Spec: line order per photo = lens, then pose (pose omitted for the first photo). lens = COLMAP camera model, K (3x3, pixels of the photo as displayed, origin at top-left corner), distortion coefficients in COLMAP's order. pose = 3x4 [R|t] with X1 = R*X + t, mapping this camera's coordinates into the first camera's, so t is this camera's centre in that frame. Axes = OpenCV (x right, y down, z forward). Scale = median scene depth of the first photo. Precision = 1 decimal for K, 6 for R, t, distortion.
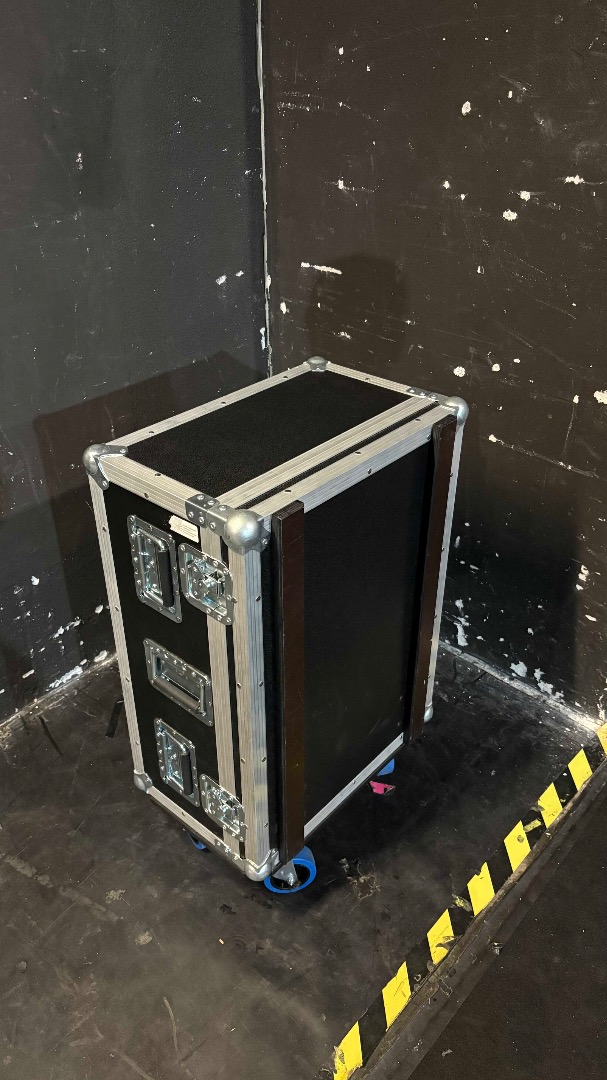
lens RADIAL K [[795.9, 0, 277.4], [0, 795.9, 541.0], [0, 0, 1]] dist [0.008987, -0.001565]
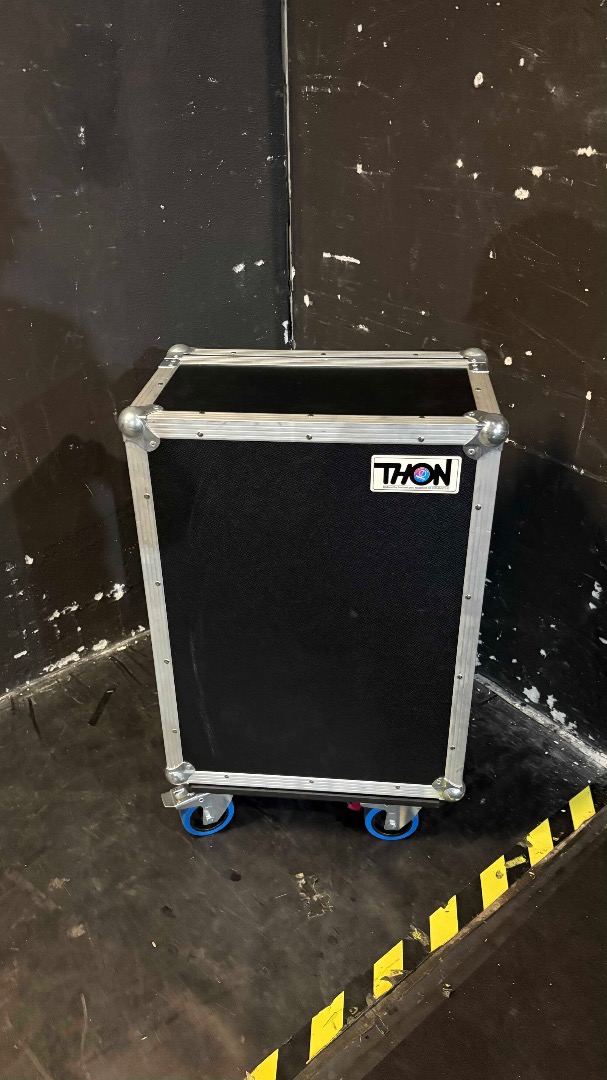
lens RADIAL K [[795.9, 0, 277.4], [0, 795.9, 541.0], [0, 0, 1]] dist [0.008987, -0.001565]
pose [[0.990215, 0.064502, -0.123748, 0.140558], [-0.068596, 0.997220, -0.029103, 0.038196], [0.121526, 0.037307, 0.991887, 0.055498]]
